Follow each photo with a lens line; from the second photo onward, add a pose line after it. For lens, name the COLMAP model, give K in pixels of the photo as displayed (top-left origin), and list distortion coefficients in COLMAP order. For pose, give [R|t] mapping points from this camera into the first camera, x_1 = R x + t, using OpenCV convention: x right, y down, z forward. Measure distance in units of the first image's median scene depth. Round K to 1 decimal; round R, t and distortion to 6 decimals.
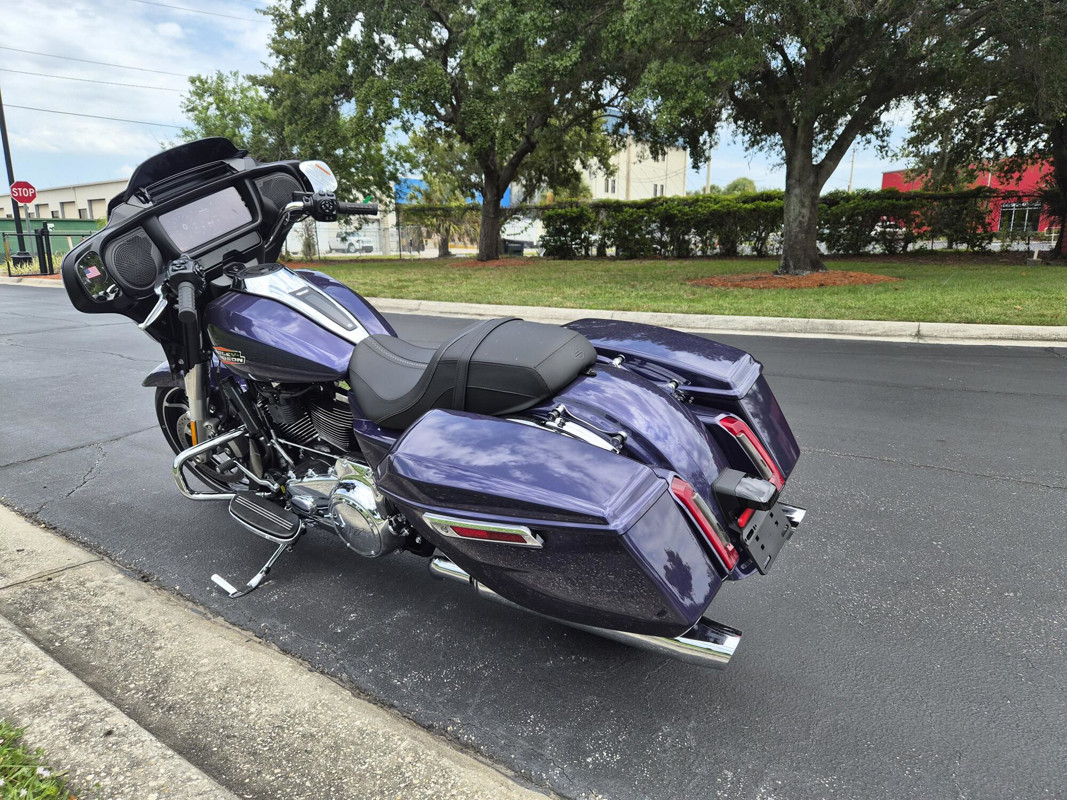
lens RADIAL K [[730.1, 0, 509.5], [0, 730.1, 404.3], [0, 0, 1]] dist [0.050126, -0.038624]
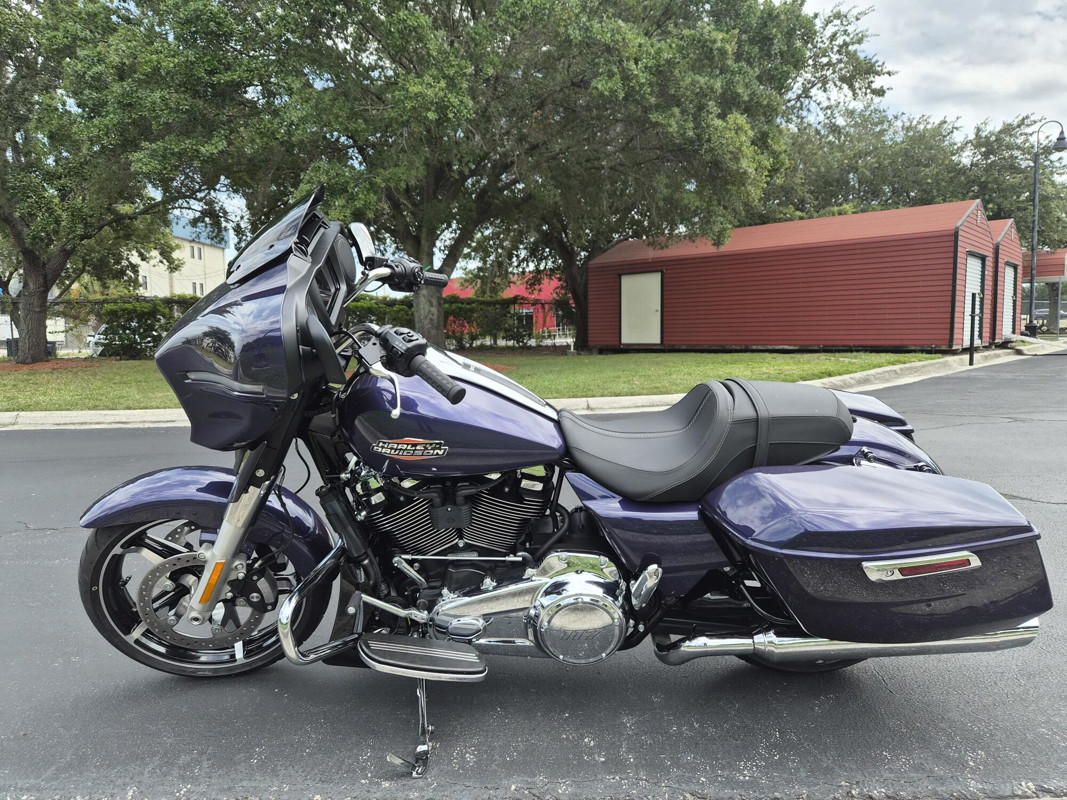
lens RADIAL K [[730.1, 0, 530.6], [0, 730.1, 397.0], [0, 0, 1]] dist [0.050126, -0.038624]
pose [[0.803271, -0.055683, 0.593006, -0.102974], [0.139541, 0.985505, -0.096481, -0.004047], [-0.579037, 0.160250, 0.799397, 0.039912]]
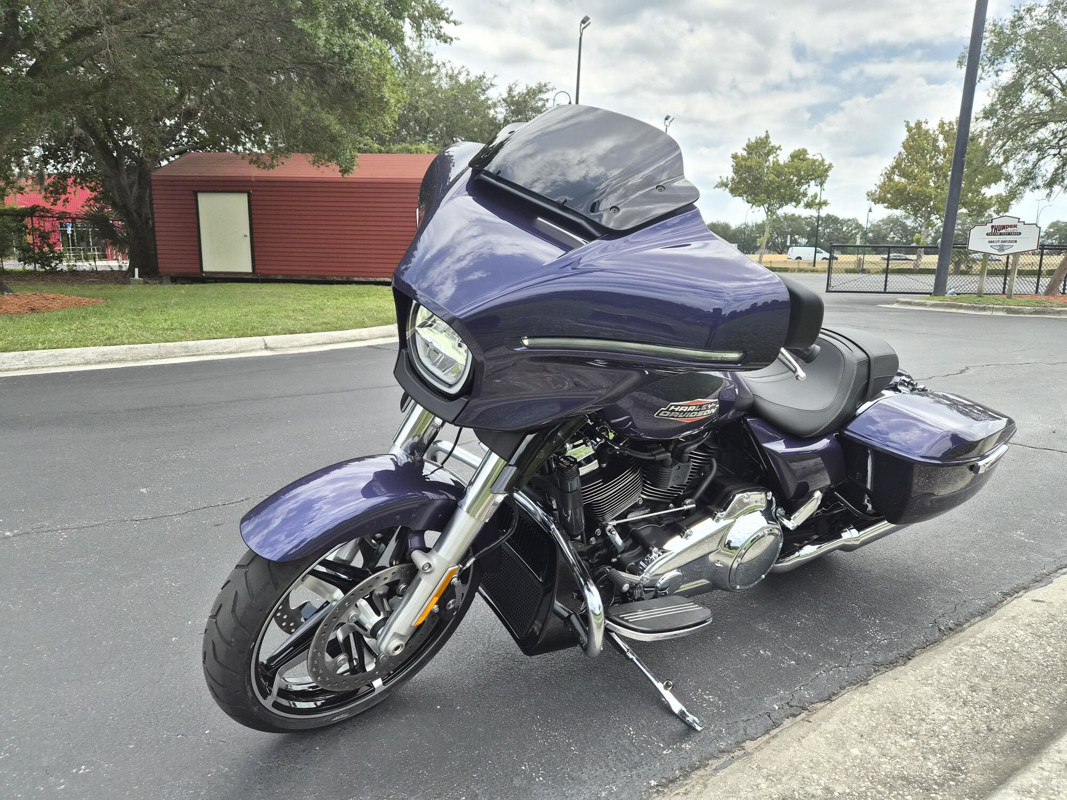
lens RADIAL K [[730.1, 0, 533.1], [0, 730.1, 393.4], [0, 0, 1]] dist [0.050126, -0.038624]
pose [[0.300885, -0.157287, 0.940601, -0.159057], [0.193604, 0.975841, 0.101249, -0.027121], [-0.933802, 0.151640, 0.324067, 0.126457]]
